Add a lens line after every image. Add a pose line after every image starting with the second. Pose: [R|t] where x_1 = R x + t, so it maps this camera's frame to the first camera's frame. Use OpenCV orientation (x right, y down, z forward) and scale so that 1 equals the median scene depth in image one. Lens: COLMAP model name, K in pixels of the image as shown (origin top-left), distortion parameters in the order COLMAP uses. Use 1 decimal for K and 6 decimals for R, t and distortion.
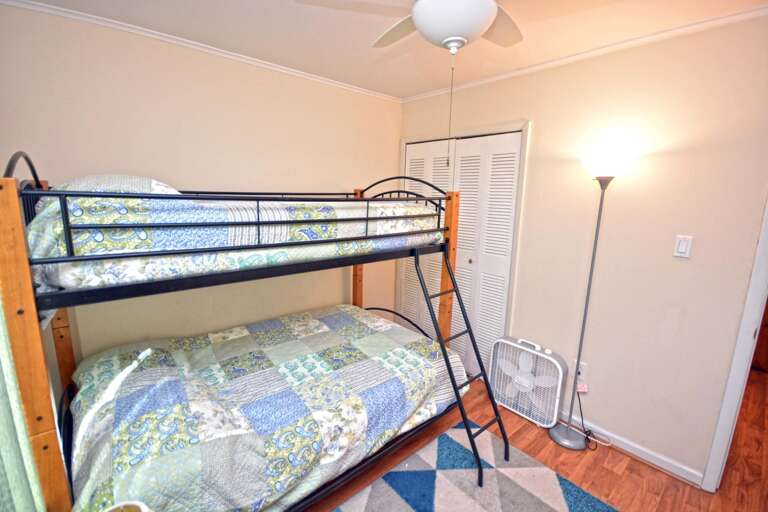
lens RADIAL K [[338.3, 0, 381.9], [0, 338.3, 252.8], [0, 0, 1]] dist [-0.000842, 0.000323]
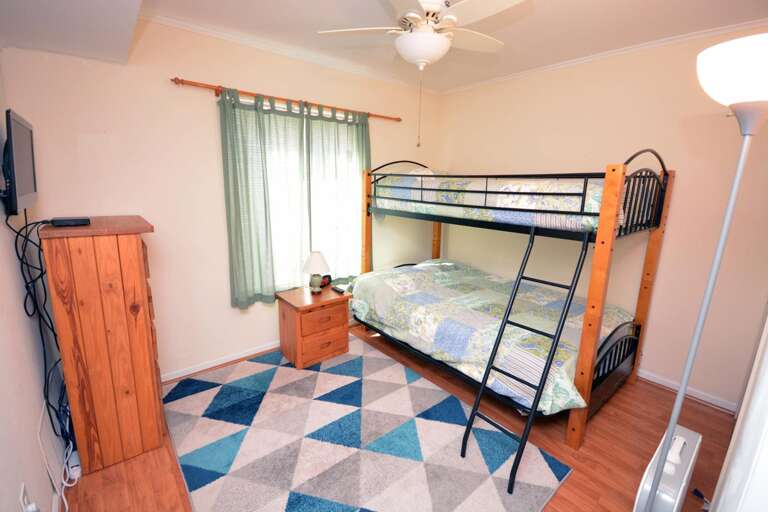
lens RADIAL K [[338.3, 0, 381.9], [0, 338.3, 252.8], [0, 0, 1]] dist [-0.000842, 0.000323]
pose [[-0.021594, 0.187045, -0.982114, 1.292926], [-0.194613, 0.962765, 0.187640, -0.046195], [0.980642, 0.195184, 0.015611, 0.692622]]
